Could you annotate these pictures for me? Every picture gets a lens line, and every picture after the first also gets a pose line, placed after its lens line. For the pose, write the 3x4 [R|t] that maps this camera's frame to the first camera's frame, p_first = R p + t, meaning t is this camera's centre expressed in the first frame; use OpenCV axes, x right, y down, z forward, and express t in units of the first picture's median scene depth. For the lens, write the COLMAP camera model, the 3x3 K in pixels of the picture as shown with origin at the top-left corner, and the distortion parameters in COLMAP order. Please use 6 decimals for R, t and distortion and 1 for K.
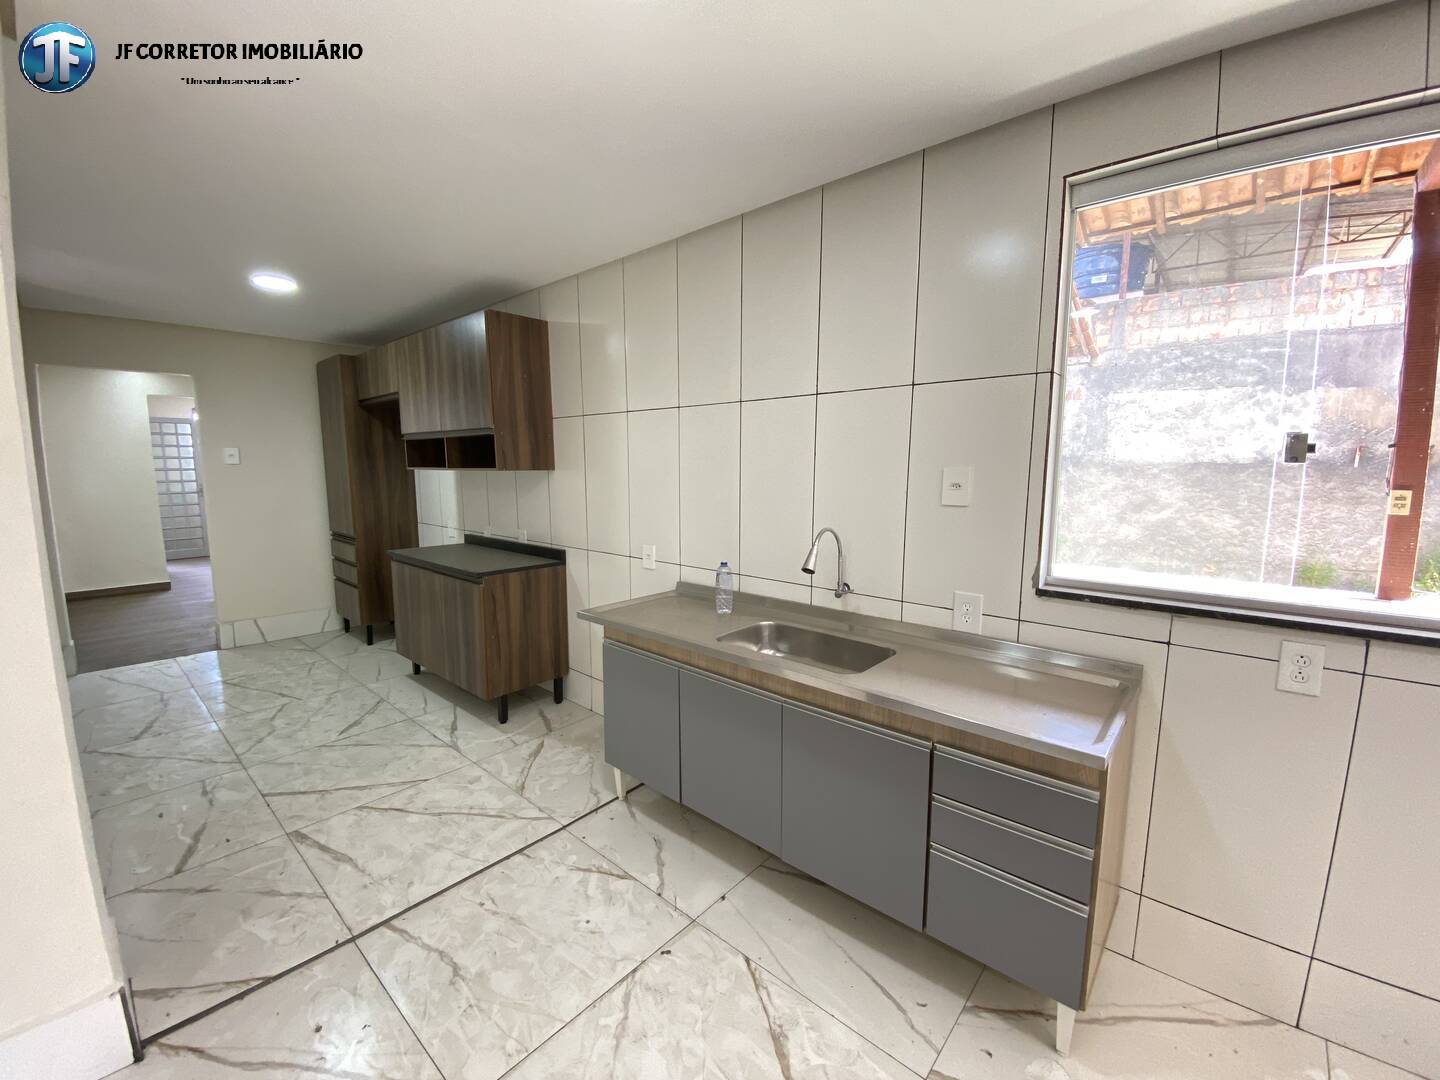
lens RADIAL K [[590.0, 0, 725.8], [0, 590.0, 536.6], [0, 0, 1]] dist [0.018082, -0.016966]
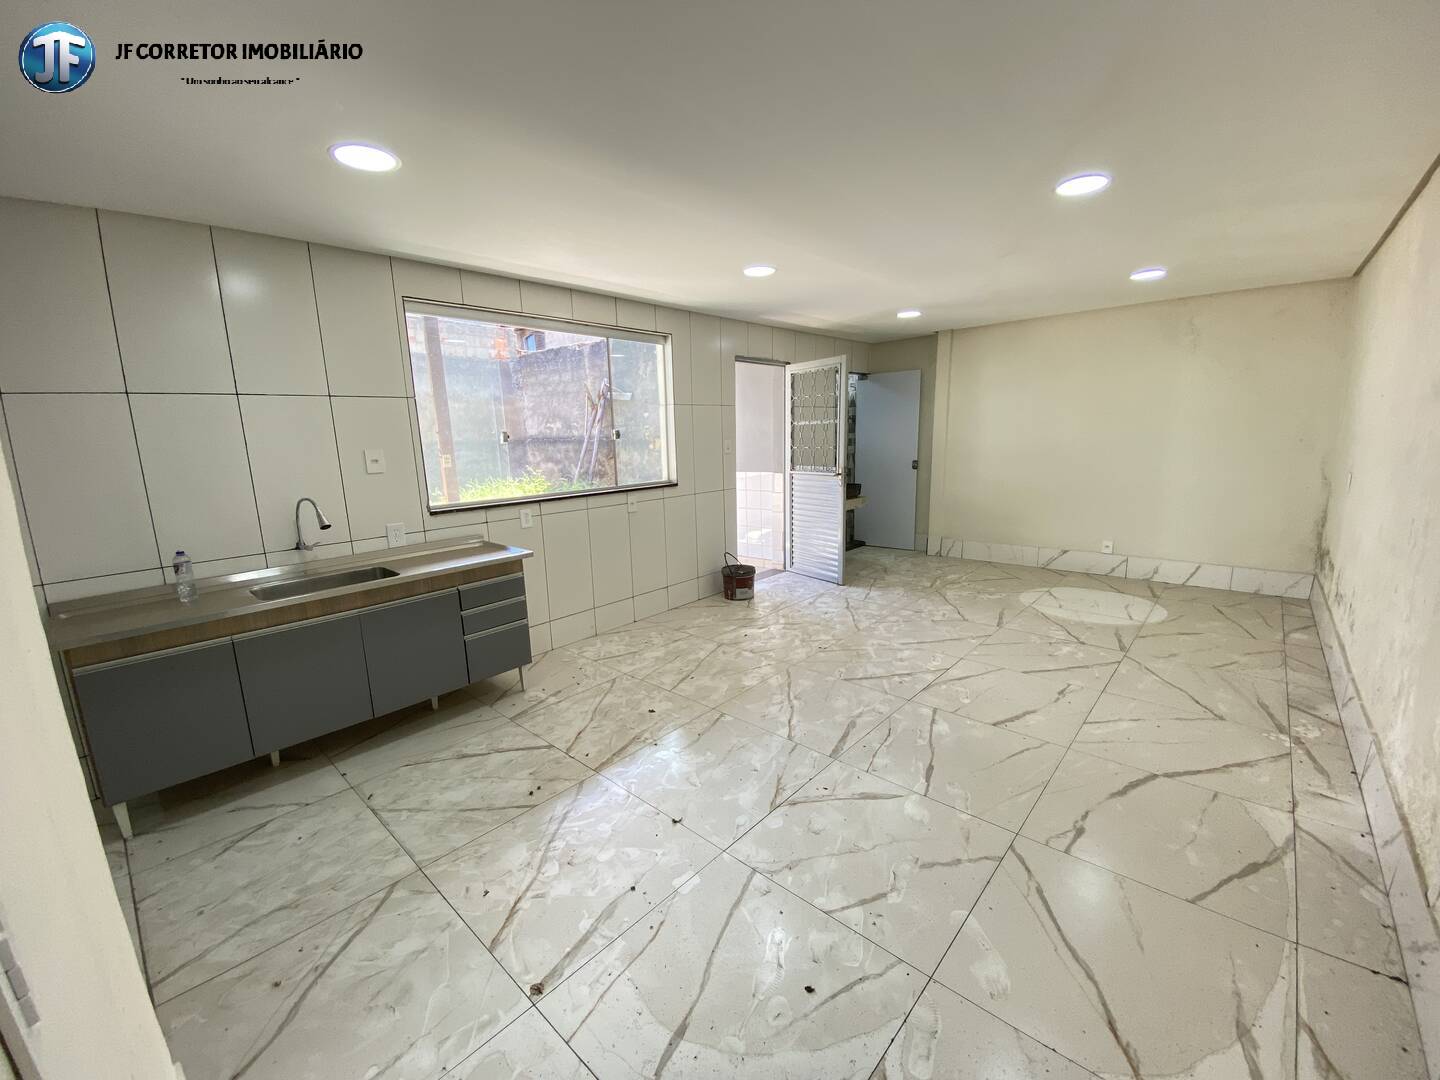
lens RADIAL K [[590.0, 0, 725.8], [0, 590.0, 536.6], [0, 0, 1]] dist [0.018082, -0.016966]
pose [[-0.001747, -0.179430, 0.983769, -0.354139], [0.152186, 0.972264, 0.177601, -0.007243], [-0.988350, 0.150027, 0.025608, 0.006593]]
